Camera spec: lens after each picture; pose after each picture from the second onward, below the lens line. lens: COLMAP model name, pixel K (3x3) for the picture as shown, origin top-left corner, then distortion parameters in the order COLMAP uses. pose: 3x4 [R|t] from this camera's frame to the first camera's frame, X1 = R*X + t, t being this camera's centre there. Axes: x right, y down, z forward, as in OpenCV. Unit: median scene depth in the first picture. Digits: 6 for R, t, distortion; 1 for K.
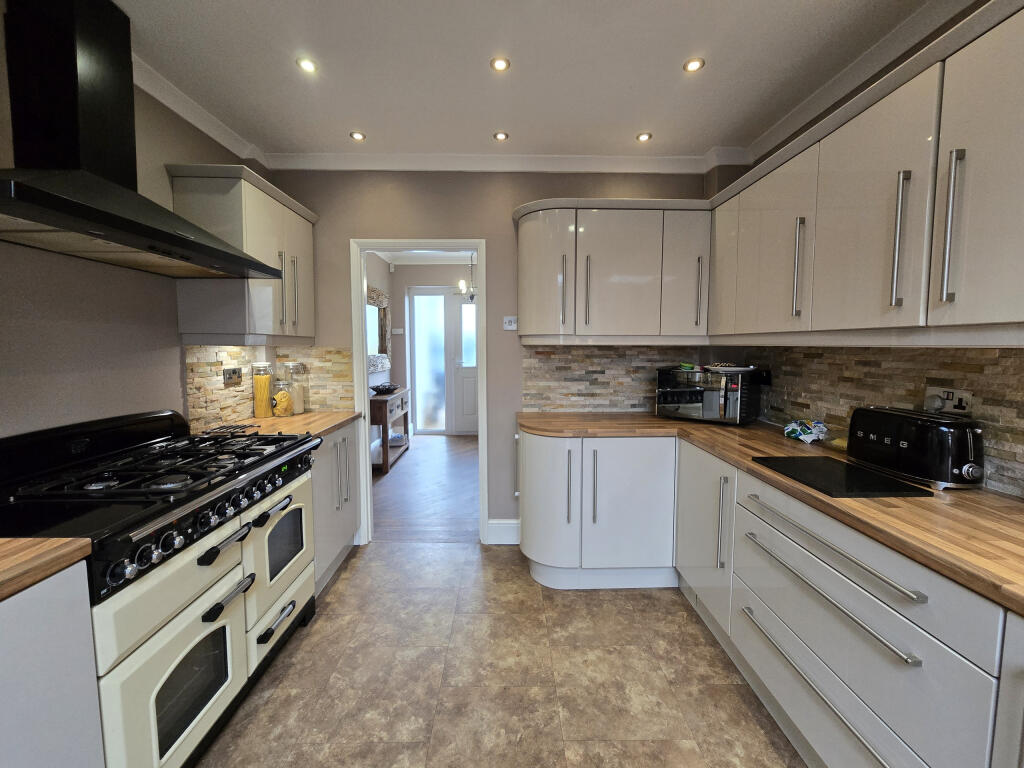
lens RADIAL K [[418.2, 0, 513.2], [0, 418.2, 375.7], [0, 0, 1]] dist [-0.003386, 0.000370]
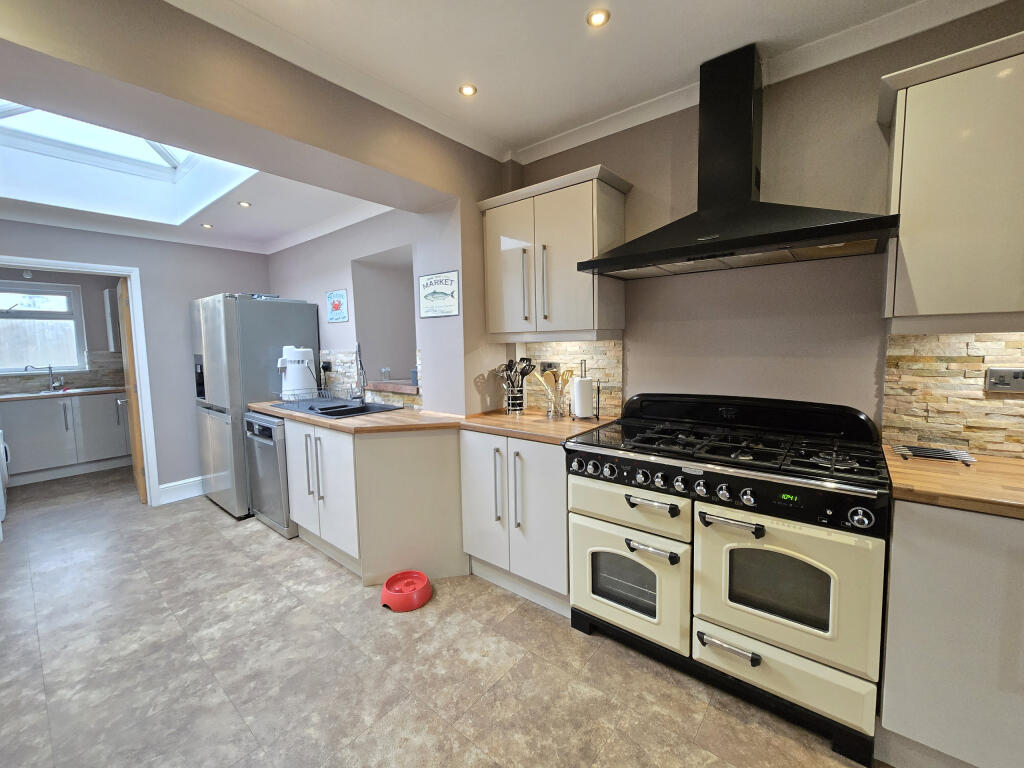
lens RADIAL K [[418.2, 0, 513.2], [0, 418.2, 375.7], [0, 0, 1]] dist [-0.003386, 0.000370]
pose [[-0.643758, 0.076948, -0.761351, 0.355092], [-0.034025, 0.991069, 0.128934, -0.083750], [0.764472, 0.108907, -0.635391, 1.126783]]
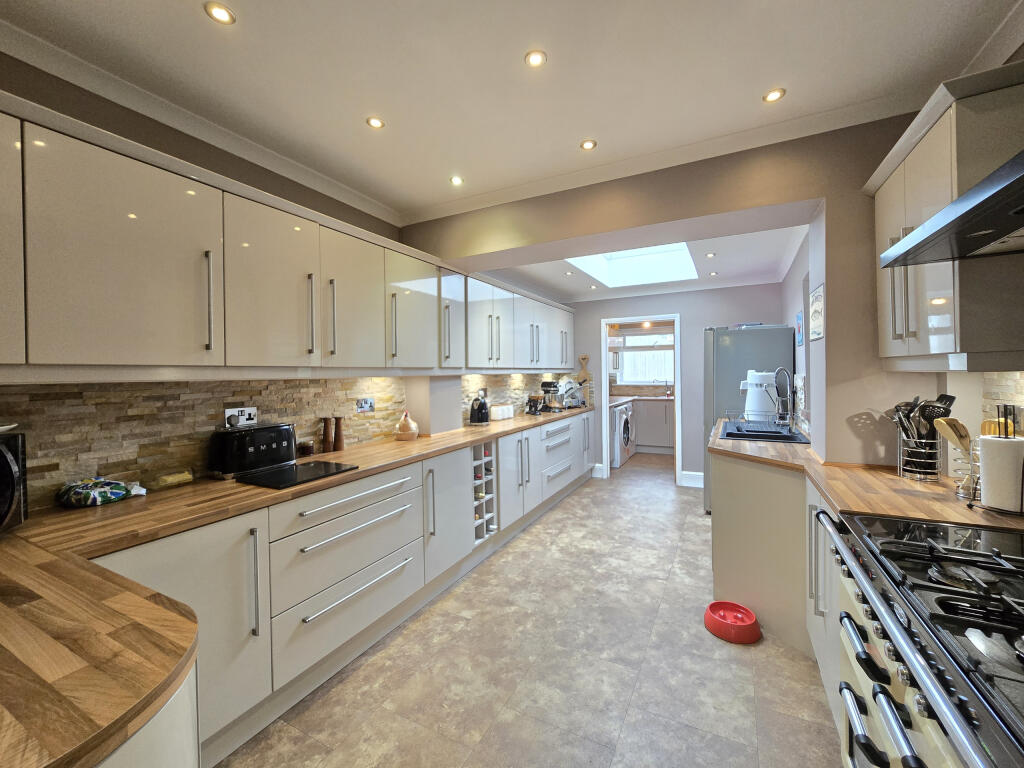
lens RADIAL K [[418.2, 0, 513.2], [0, 418.2, 375.7], [0, 0, 1]] dist [-0.003386, 0.000370]
pose [[-0.886186, 0.009070, 0.463240, -0.386329], [0.047774, 0.996268, 0.071887, -0.115367], [-0.460859, 0.085836, -0.883313, 1.495240]]
